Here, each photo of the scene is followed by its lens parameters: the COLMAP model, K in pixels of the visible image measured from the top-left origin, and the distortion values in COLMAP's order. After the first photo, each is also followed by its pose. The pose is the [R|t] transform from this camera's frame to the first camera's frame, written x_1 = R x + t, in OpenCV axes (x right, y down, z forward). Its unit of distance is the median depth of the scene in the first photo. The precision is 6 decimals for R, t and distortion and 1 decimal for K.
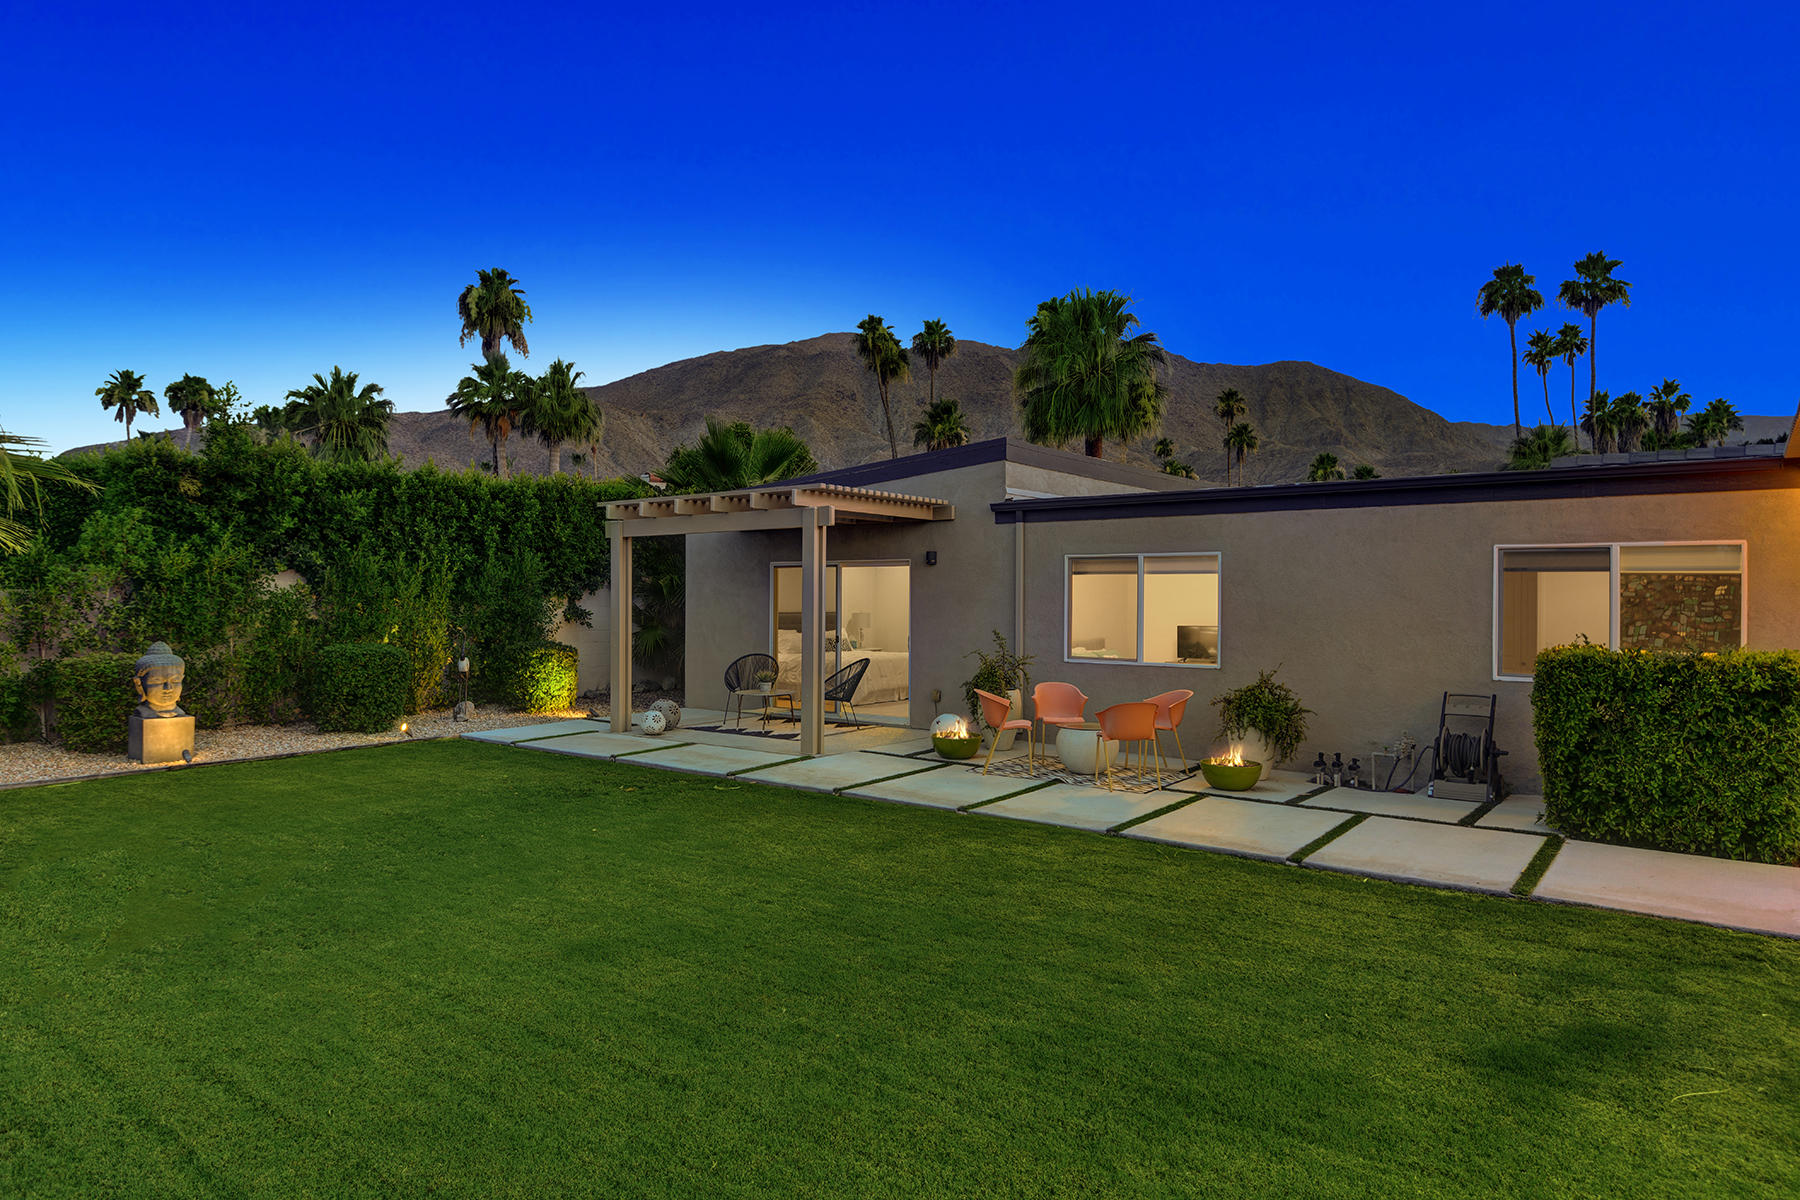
lens RADIAL K [[1090.4, 0, 900.0], [0, 1090.4, 600.0], [0, 0, 1]] dist [0.035798, -0.057844]
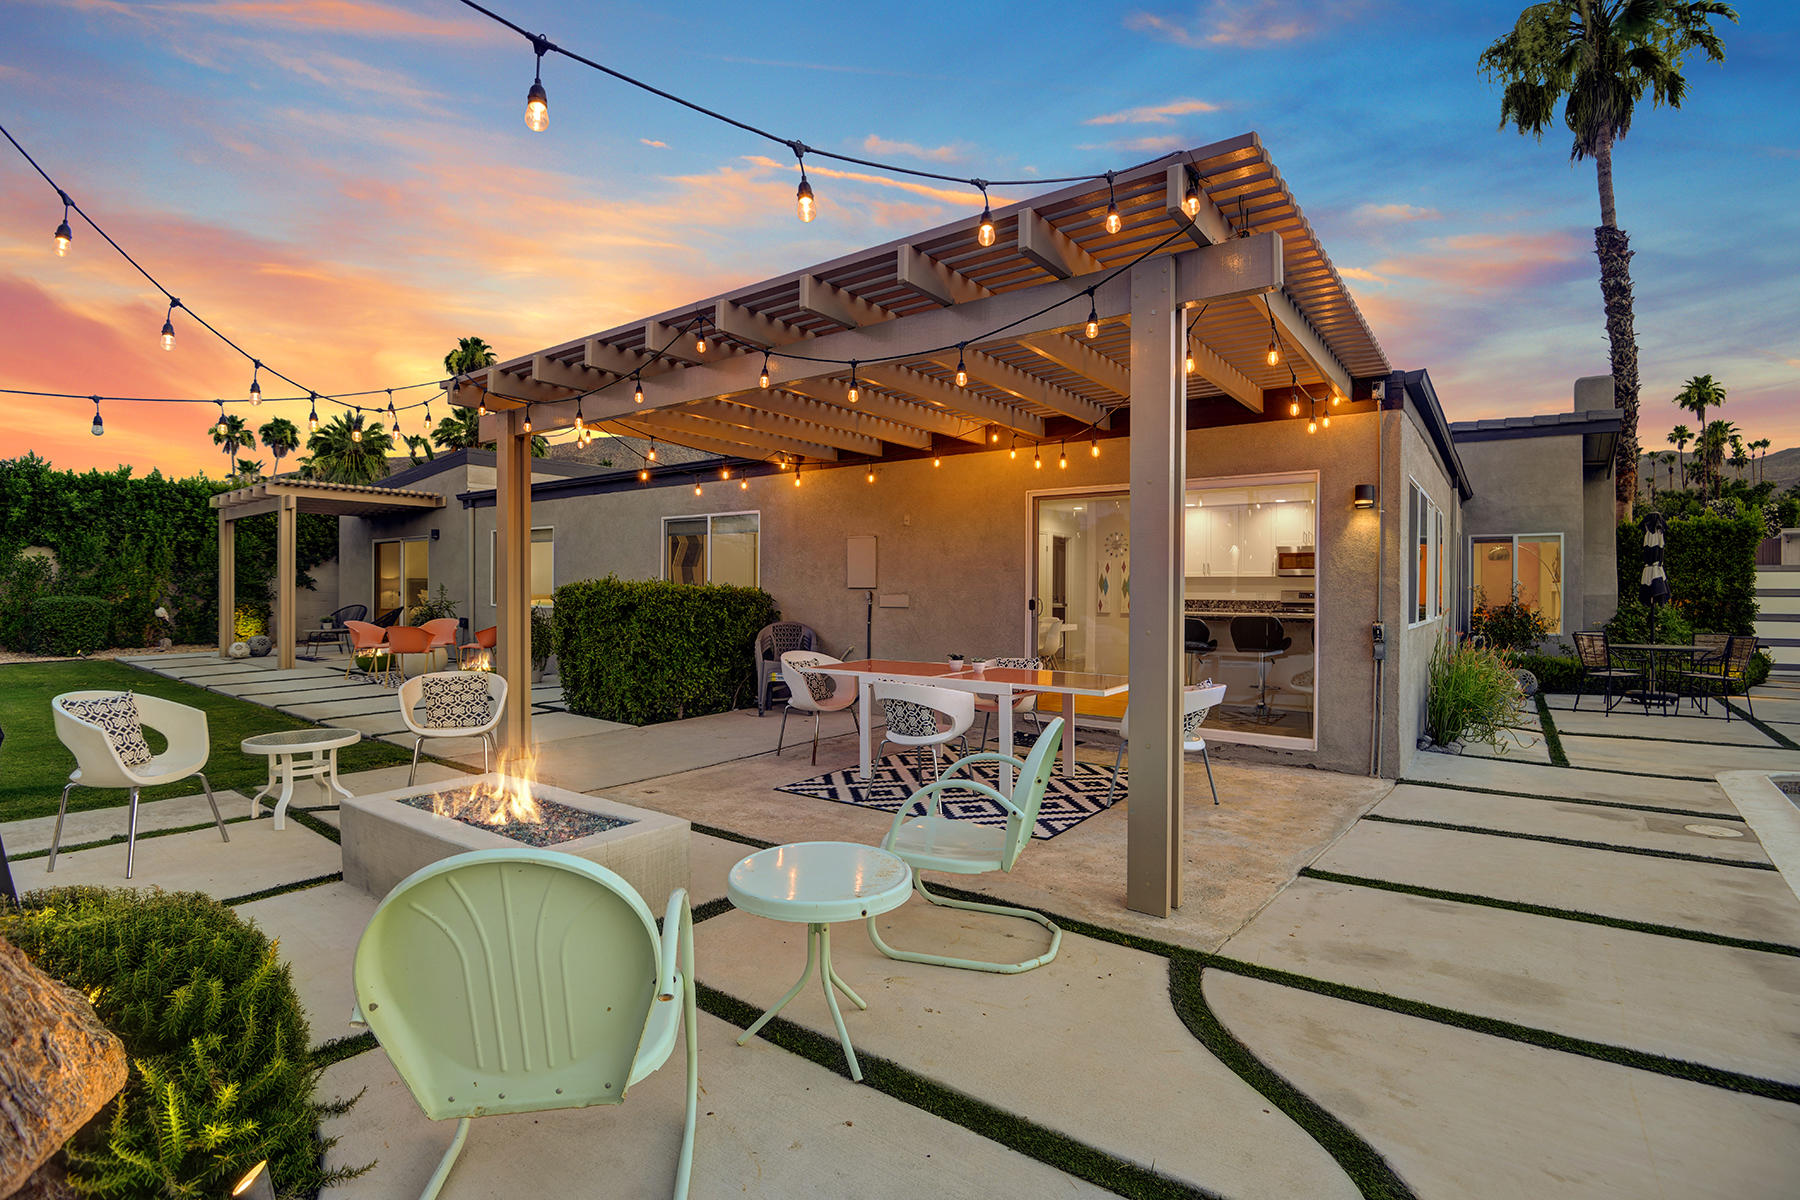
lens RADIAL K [[830.1, 0, 918.8], [0, 830.1, 595.9], [0, 0, 1]] dist [-0.017393, -0.017243]
pose [[0.999908, 0.000600, 0.013556, 0.167118], [-0.000680, 0.999982, 0.005892, 0.008932], [-0.013552, -0.005901, 0.999891, -0.017914]]
